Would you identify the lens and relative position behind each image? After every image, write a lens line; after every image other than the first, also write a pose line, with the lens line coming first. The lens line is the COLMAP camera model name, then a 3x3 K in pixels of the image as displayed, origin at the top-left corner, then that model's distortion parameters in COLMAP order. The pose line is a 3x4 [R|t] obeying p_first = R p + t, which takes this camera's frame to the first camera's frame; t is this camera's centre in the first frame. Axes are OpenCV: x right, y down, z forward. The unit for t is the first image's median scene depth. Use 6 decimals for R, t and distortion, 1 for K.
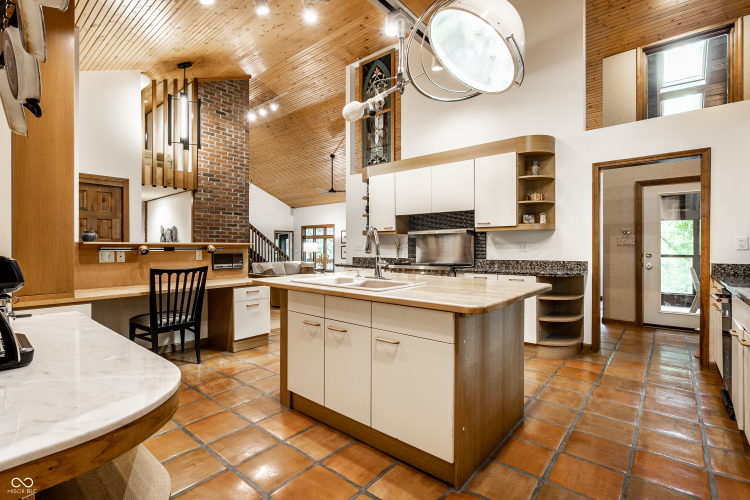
lens RADIAL K [[348.9, 0, 376.7], [0, 348.9, 250.8], [0, 0, 1]] dist [-0.000271, 0.000010]
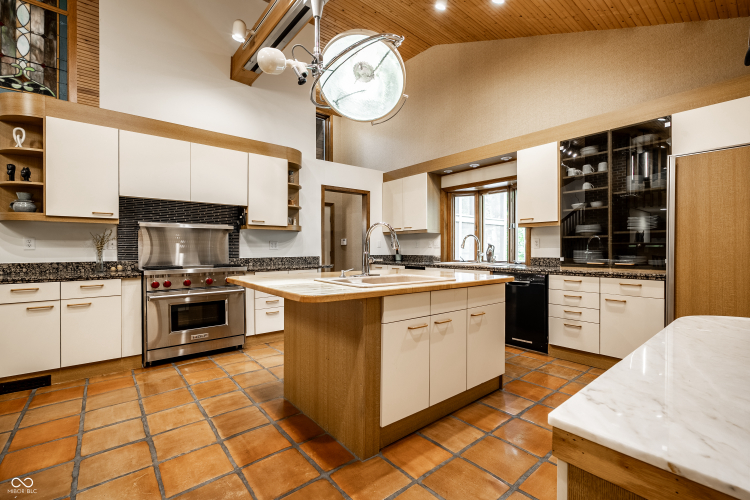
lens RADIAL K [[331.3, 0, 375.0], [0, 331.3, 250.0], [0, 0, 1]] dist [-0.001682, -0.000014]
pose [[0.181647, -0.005868, 0.983346, -0.596011], [0.009792, 0.999943, 0.004158, 0.002560], [-0.983315, 0.008874, 0.181694, 0.539338]]
